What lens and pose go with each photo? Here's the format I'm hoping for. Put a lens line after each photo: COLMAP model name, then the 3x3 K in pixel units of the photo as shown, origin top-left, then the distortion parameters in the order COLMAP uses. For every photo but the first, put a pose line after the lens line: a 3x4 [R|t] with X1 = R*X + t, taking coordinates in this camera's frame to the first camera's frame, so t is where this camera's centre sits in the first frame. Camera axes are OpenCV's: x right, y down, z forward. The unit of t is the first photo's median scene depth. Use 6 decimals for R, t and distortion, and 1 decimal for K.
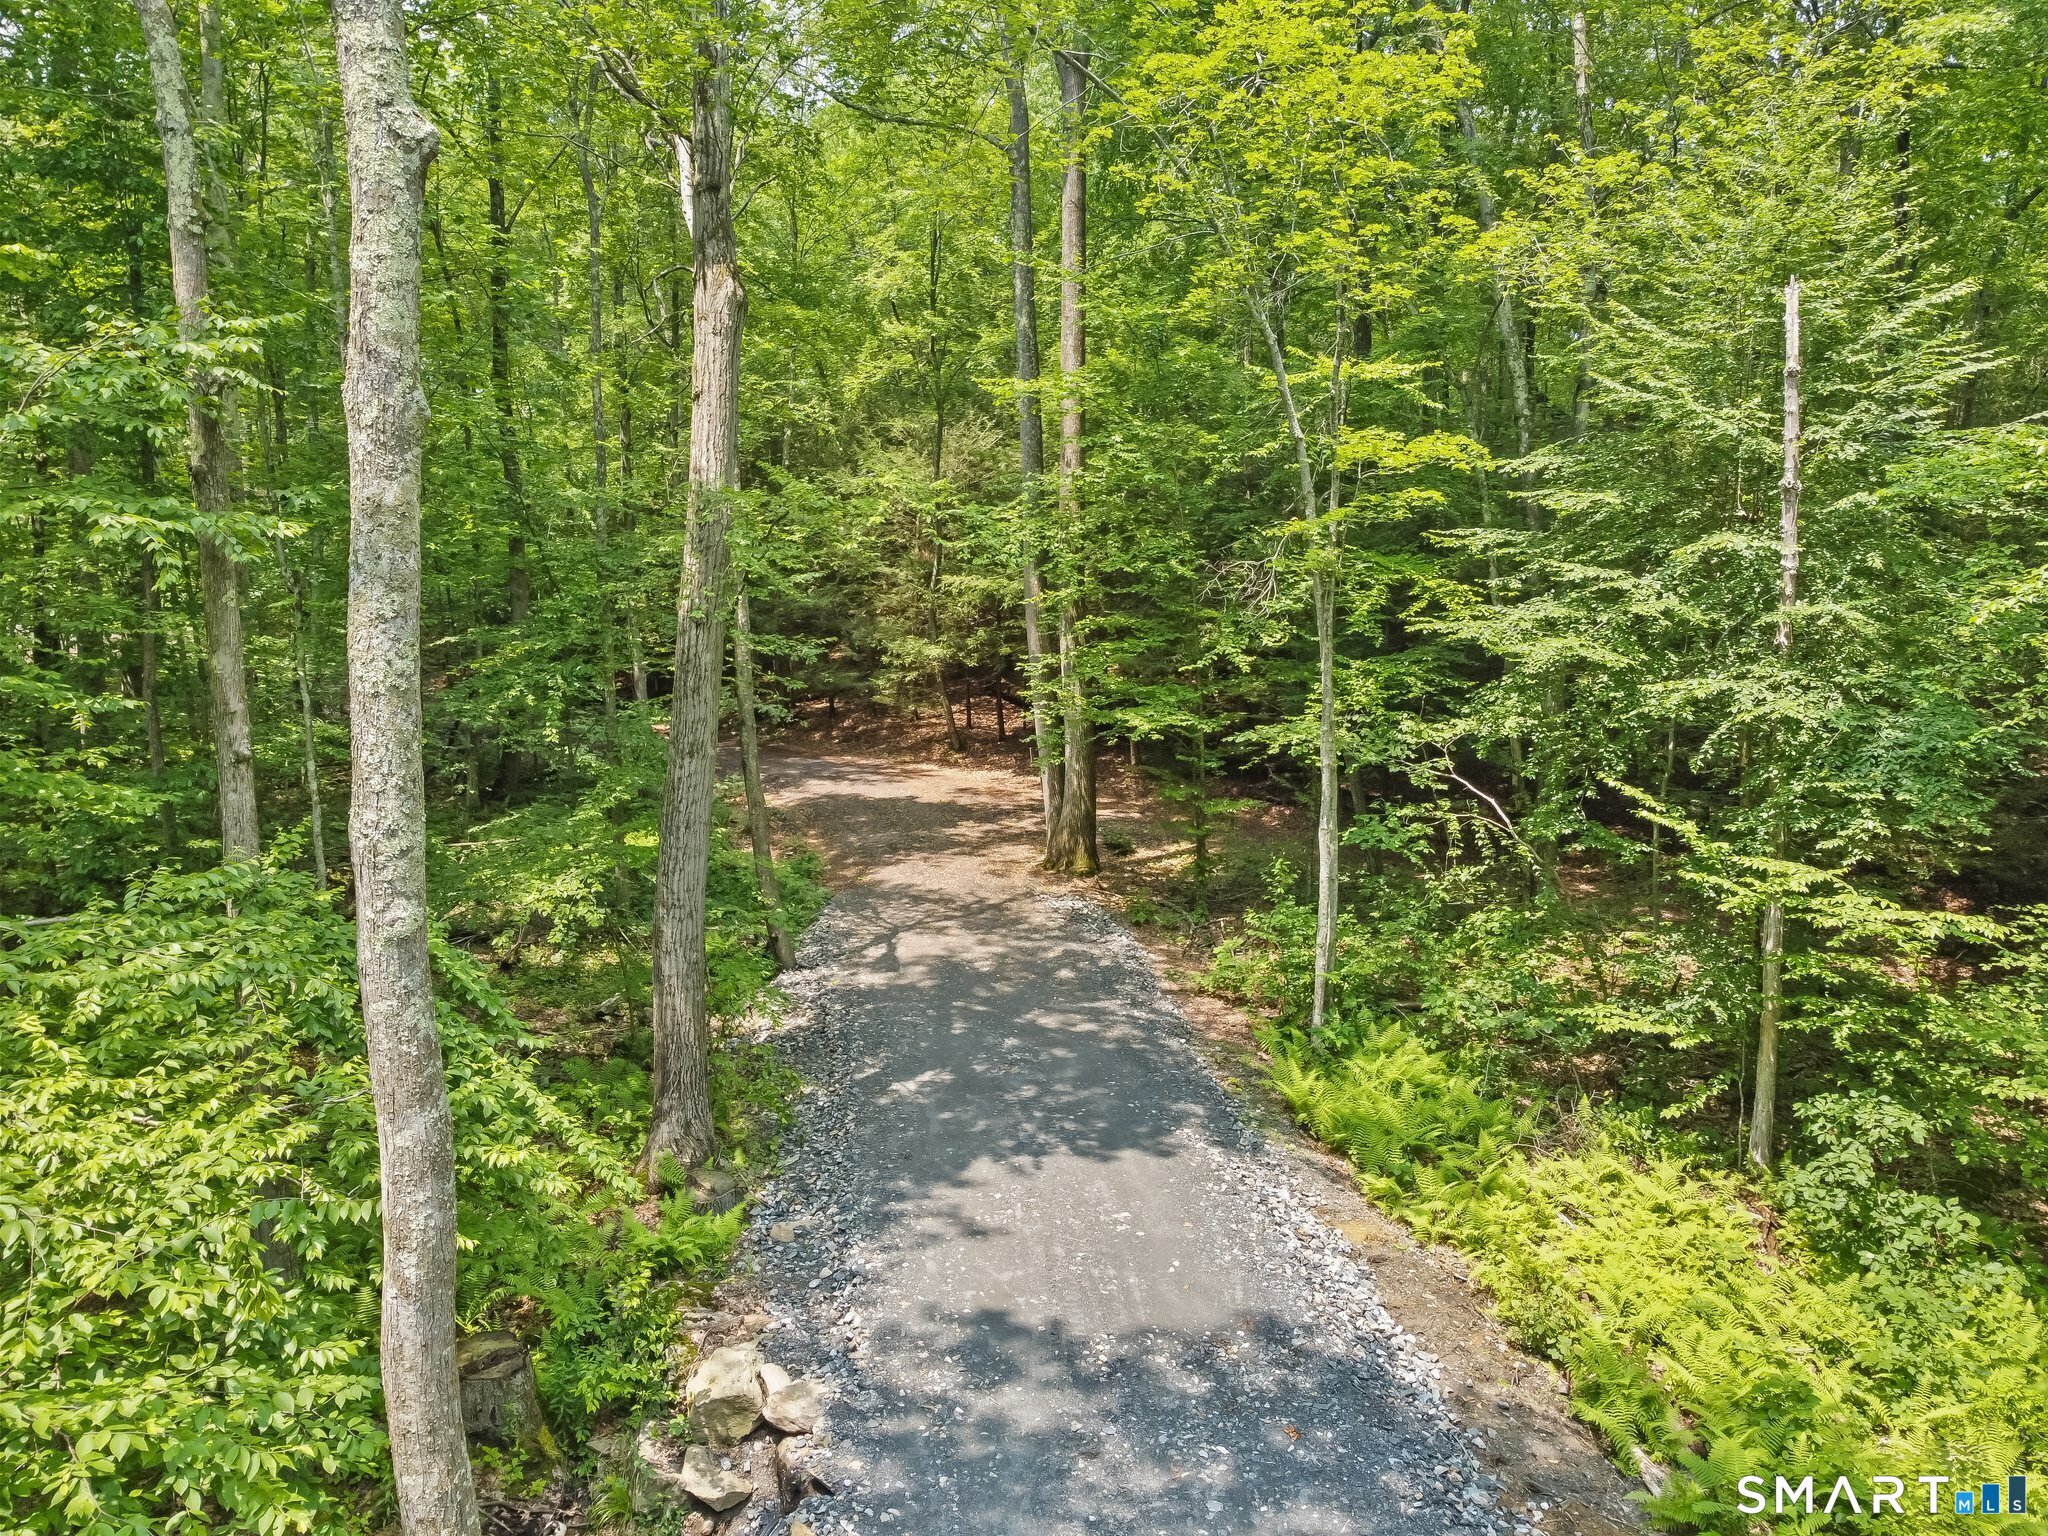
lens RADIAL K [[1416.0, 0, 1025.5], [0, 1416.0, 764.4], [0, 0, 1]] dist [0.004614, 0.000672]
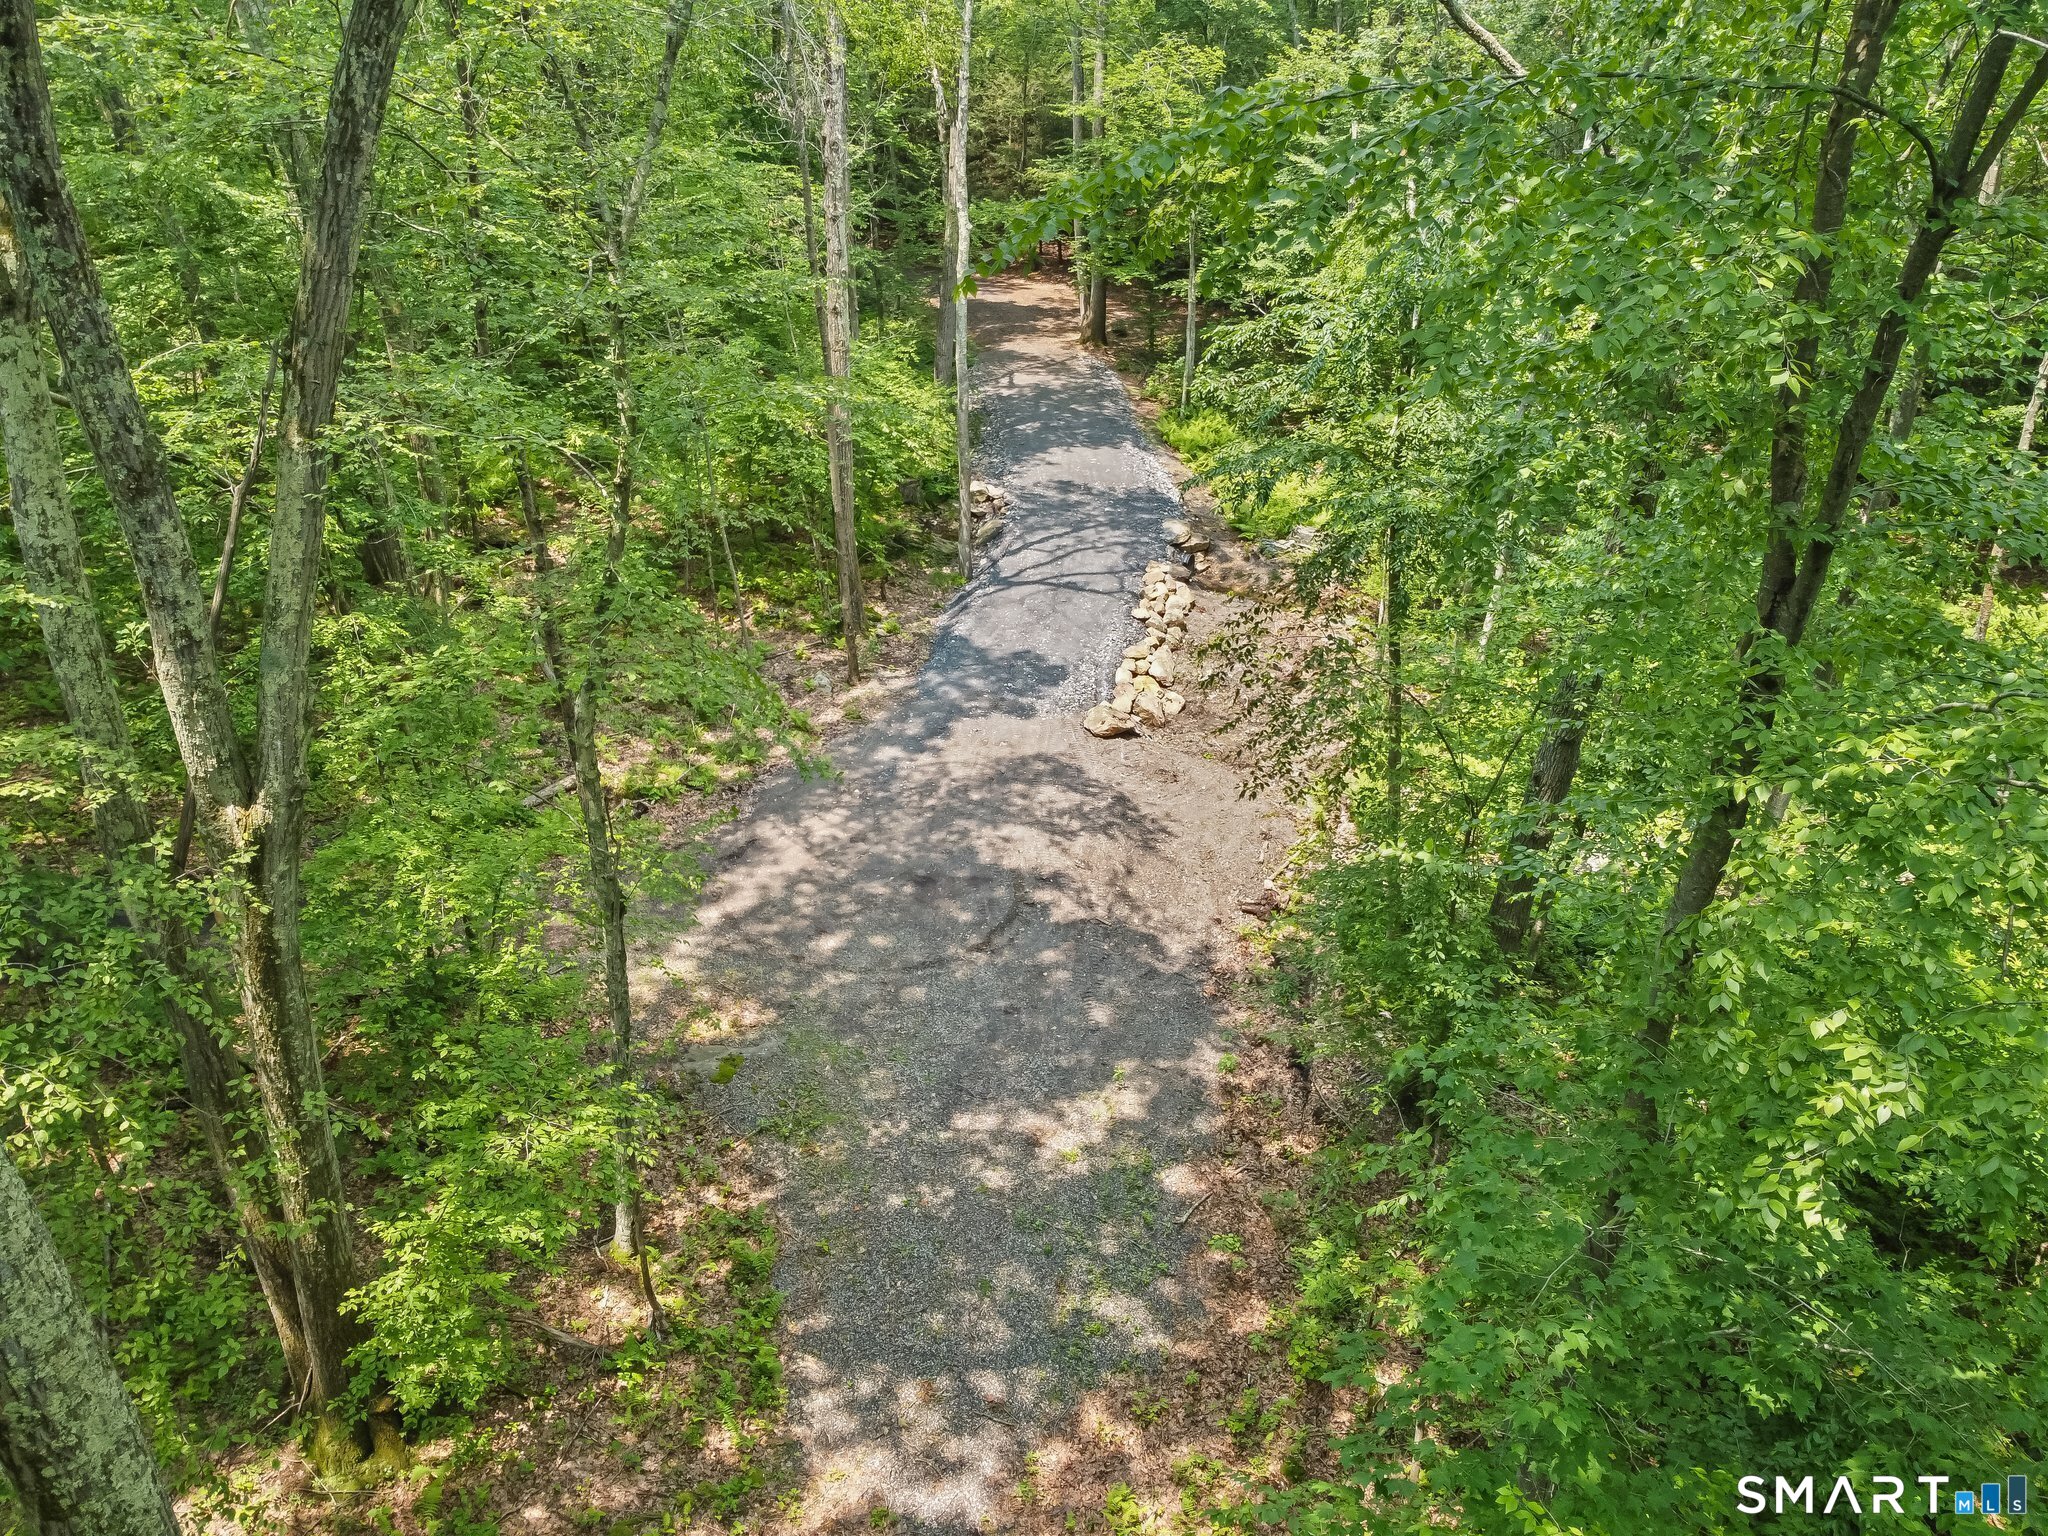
lens RADIAL K [[1416.0, 0, 1026.7], [0, 1416.0, 770.5], [0, 0, 1]] dist [0.004614, 0.000672]
pose [[0.998796, 0.030940, -0.038072, 0.033773], [-0.015229, 0.933255, 0.358893, -0.107435], [0.046635, -0.357881, 0.932602, -1.427464]]
